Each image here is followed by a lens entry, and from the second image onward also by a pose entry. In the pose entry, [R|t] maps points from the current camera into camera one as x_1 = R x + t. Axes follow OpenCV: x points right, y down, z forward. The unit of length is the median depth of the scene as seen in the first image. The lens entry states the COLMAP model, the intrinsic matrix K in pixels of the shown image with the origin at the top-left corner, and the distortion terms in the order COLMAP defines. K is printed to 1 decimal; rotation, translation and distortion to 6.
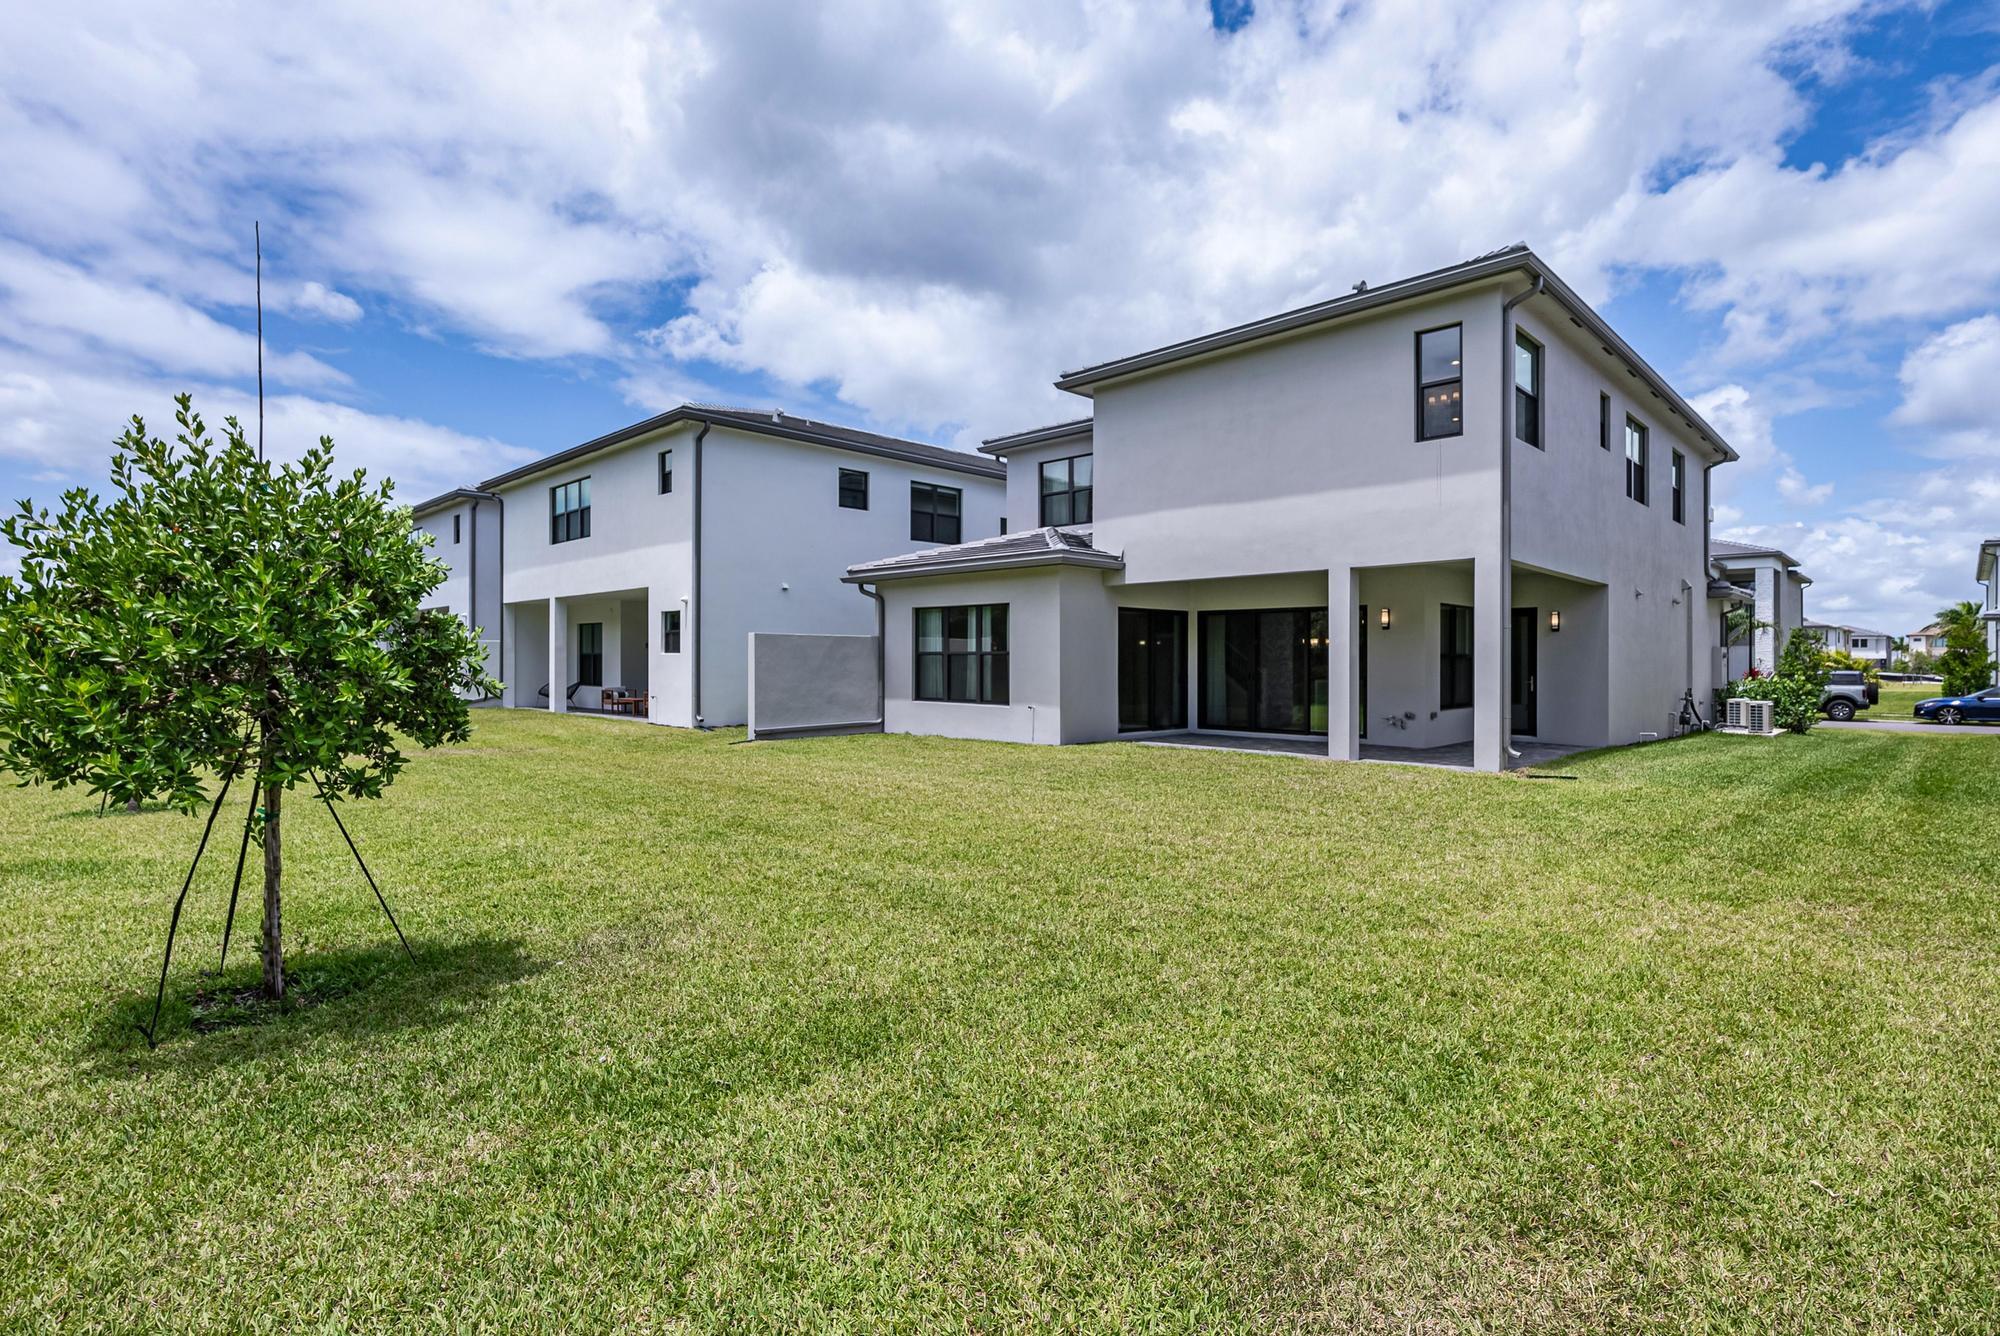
lens RADIAL K [[1012.8, 0, 1000.5], [0, 1012.8, 666.7], [0, 0, 1]] dist [-0.004937, -0.000236]
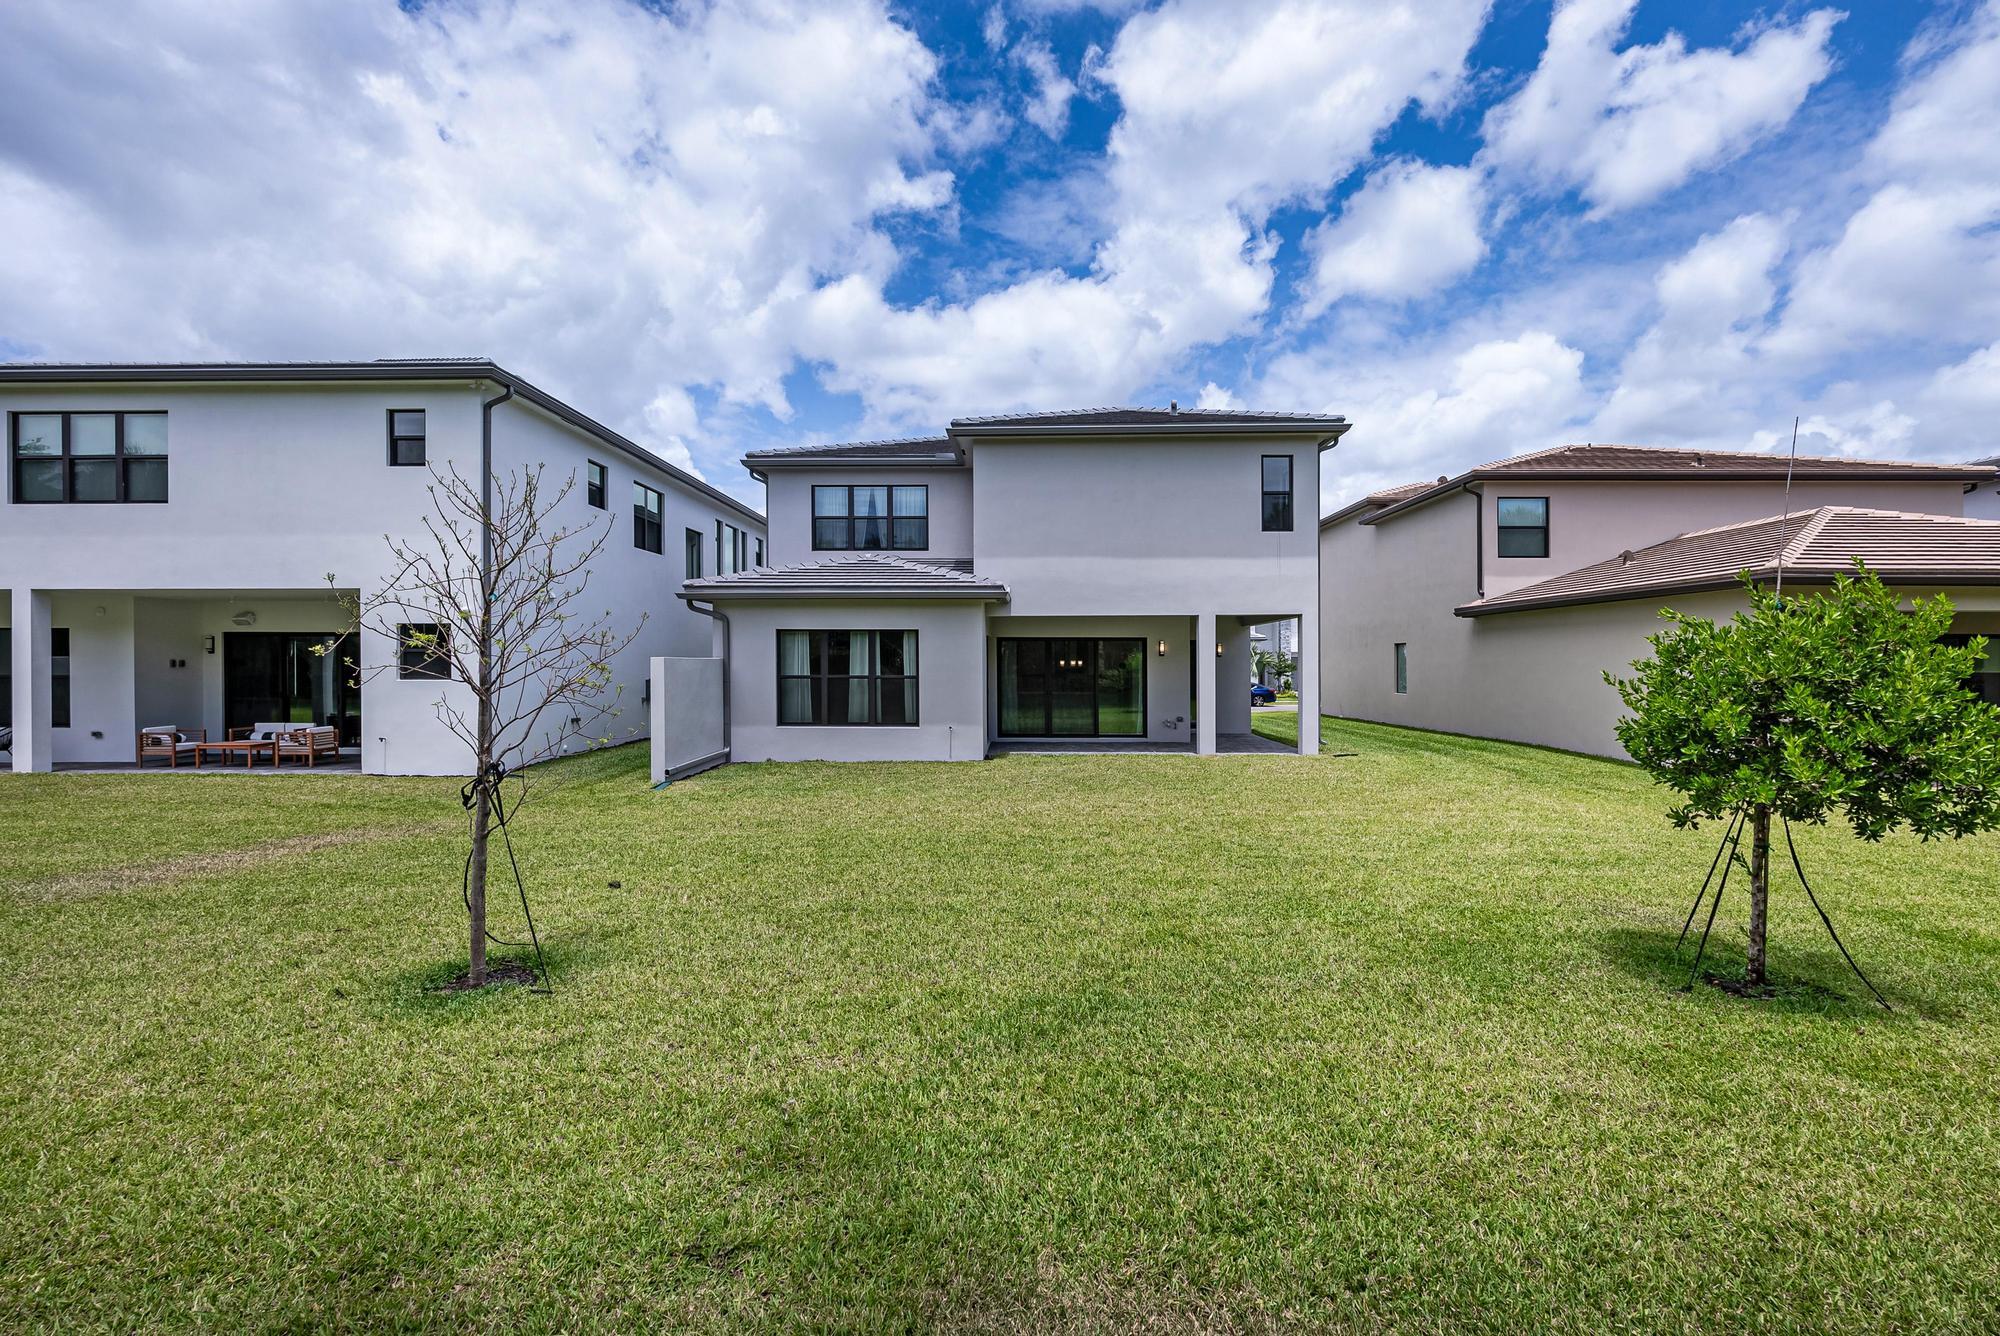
lens RADIAL K [[935.1, 0, 995.2], [0, 935.1, 668.1], [0, 0, 1]] dist [-0.000896, -0.000414]
pose [[0.729257, -0.006061, 0.684213, -0.548760], [0.011267, 0.999932, -0.003151, -0.016759], [-0.684147, 0.010007, 0.729276, 0.221209]]
